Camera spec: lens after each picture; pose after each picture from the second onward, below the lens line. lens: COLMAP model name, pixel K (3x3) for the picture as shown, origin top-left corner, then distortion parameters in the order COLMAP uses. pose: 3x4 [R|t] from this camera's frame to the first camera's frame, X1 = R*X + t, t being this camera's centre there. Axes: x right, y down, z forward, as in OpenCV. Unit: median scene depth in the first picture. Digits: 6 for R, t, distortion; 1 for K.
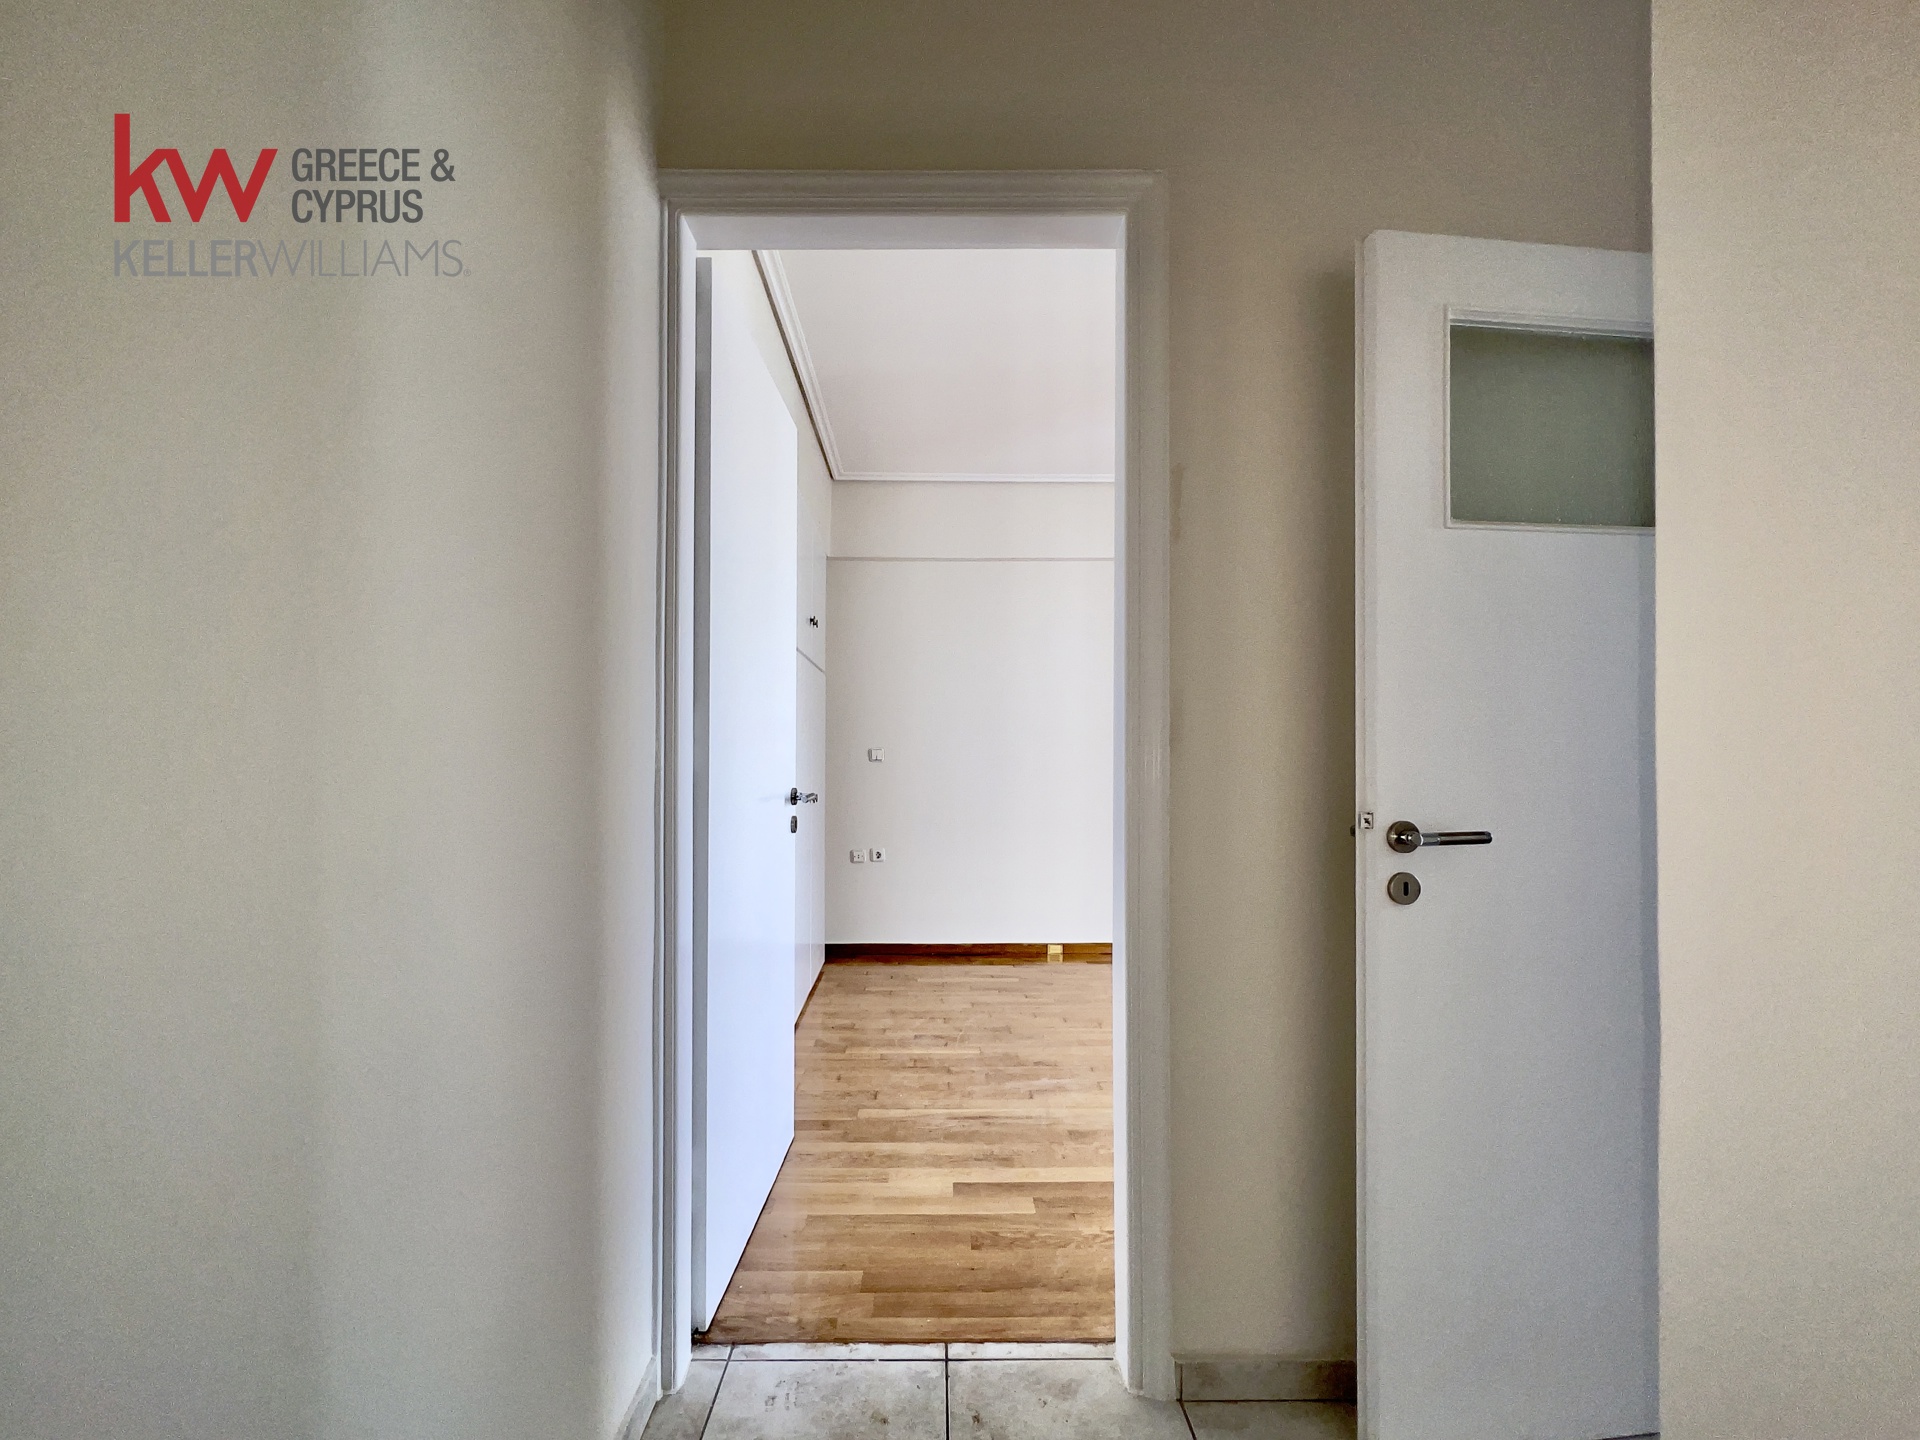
lens RADIAL K [[798.1, 0, 919.3], [0, 798.1, 775.7], [0, 0, 1]] dist [-0.000096, -0.000009]
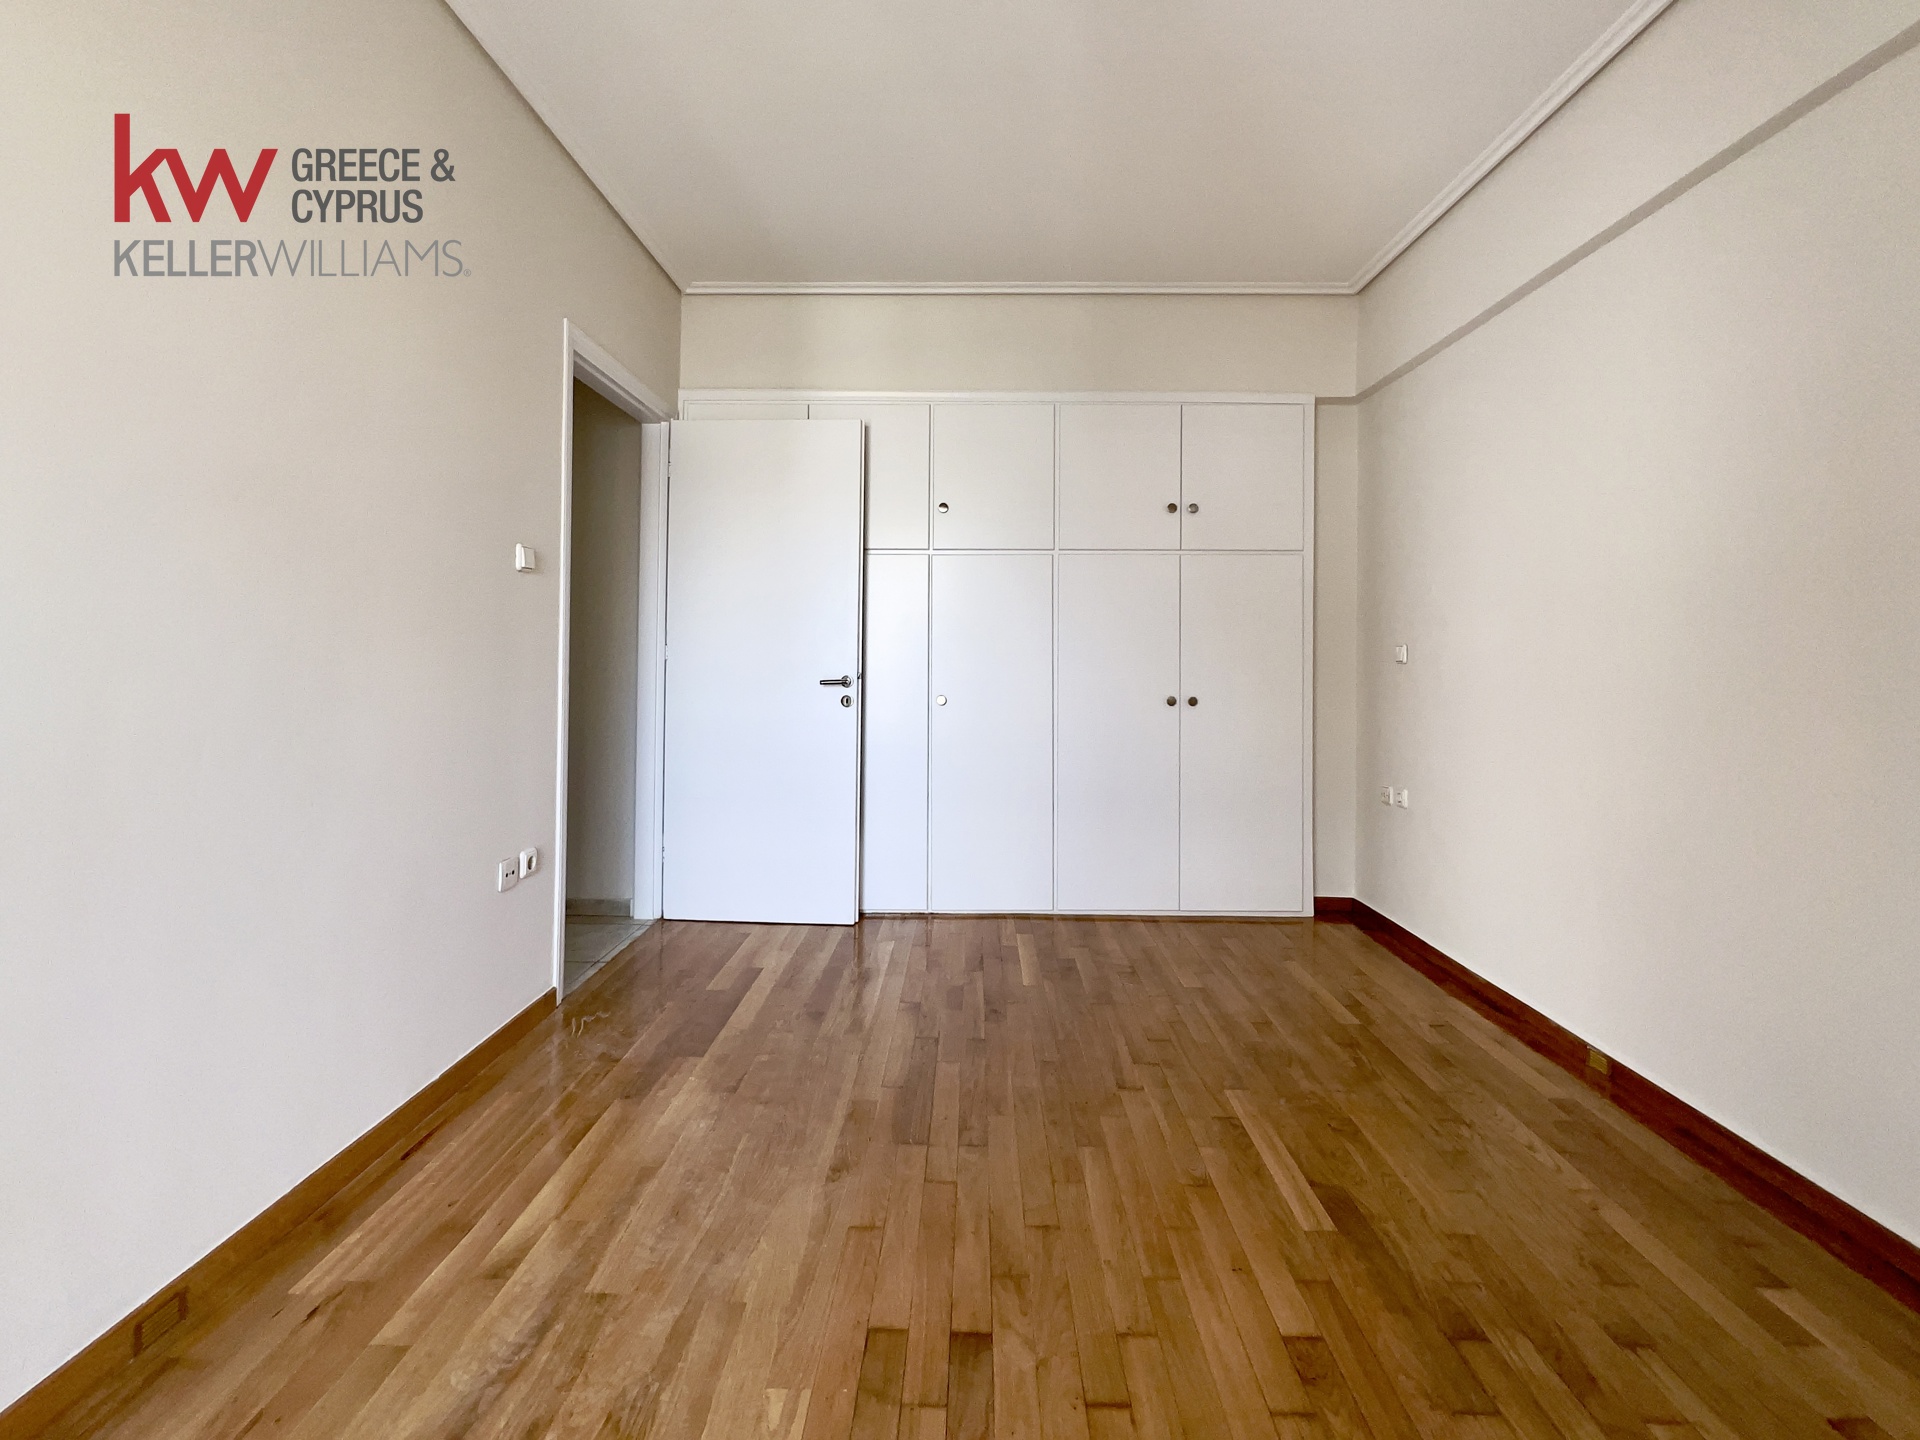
lens RADIAL K [[813.5, 0, 957.8], [0, 813.5, 654.5], [0, 0, 1]] dist [0.000345, 0.000079]
pose [[-0.009933, -0.003012, -0.999946, 0.757476], [-0.030519, 0.999531, -0.002708, -0.013940], [0.999485, 0.030491, -0.010020, 0.707813]]
